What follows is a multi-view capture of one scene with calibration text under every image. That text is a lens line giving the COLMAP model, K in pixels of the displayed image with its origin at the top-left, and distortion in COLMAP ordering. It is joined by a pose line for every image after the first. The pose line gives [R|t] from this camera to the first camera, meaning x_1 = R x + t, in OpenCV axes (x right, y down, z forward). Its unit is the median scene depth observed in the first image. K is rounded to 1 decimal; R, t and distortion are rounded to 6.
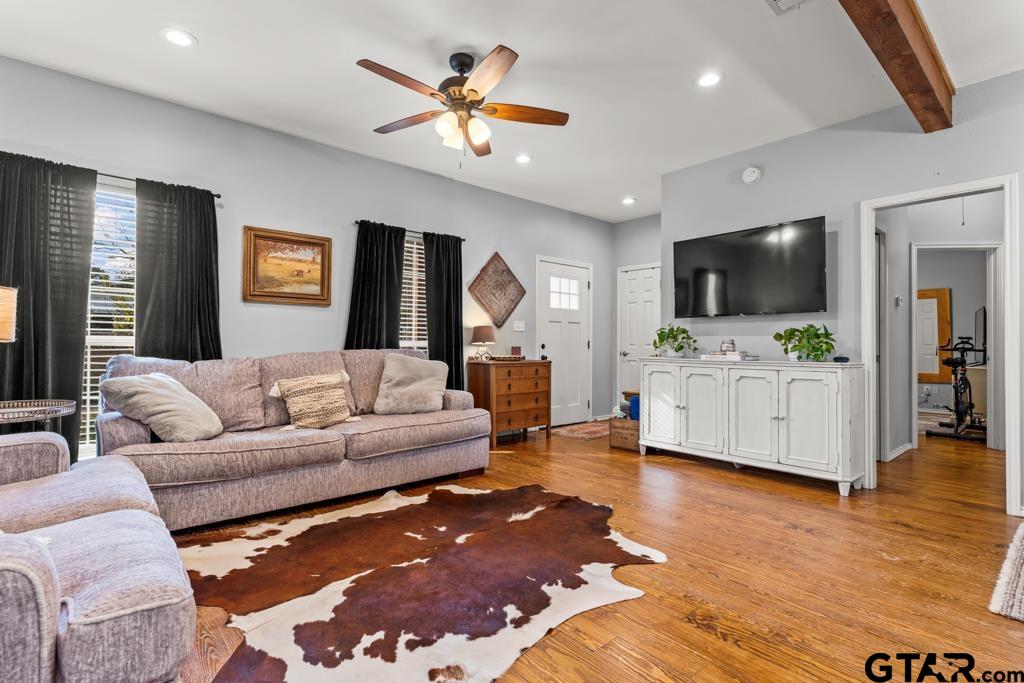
lens RADIAL K [[488.9, 0, 509.4], [0, 488.9, 334.7], [0, 0, 1]] dist [-0.002813, 0.001450]
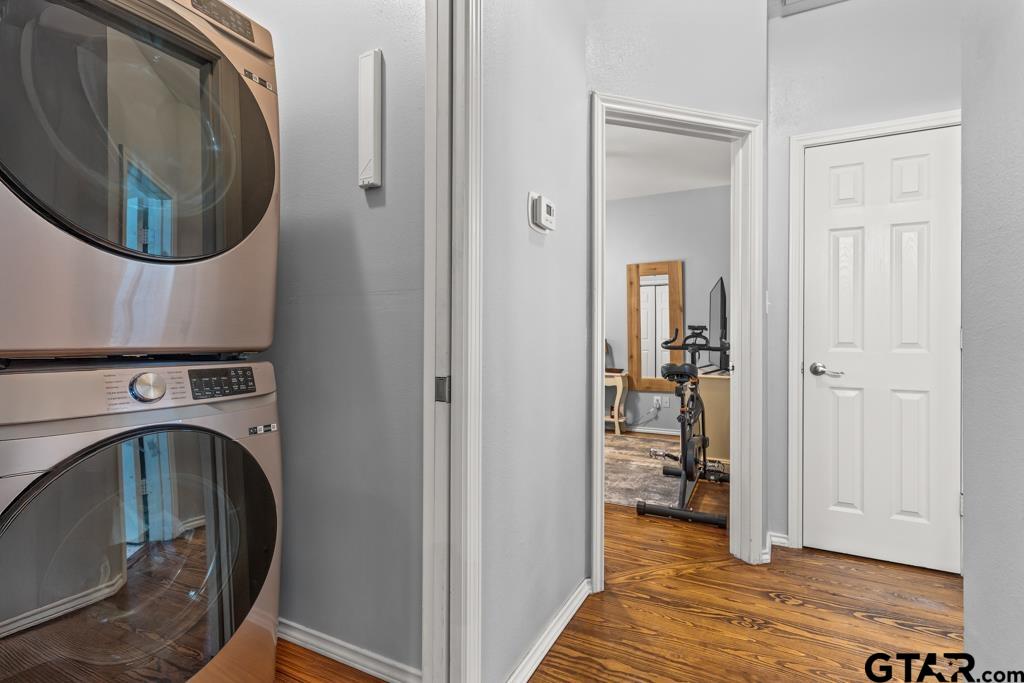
lens RADIAL K [[488.9, 0, 516.0], [0, 488.9, 341.4], [0, 0, 1]] dist [-0.002813, 0.001450]
pose [[0.925041, -0.008699, 0.379767, 0.814879], [0.000875, 0.999784, 0.020769, 0.017046], [-0.379866, -0.018880, 0.924849, 0.863866]]
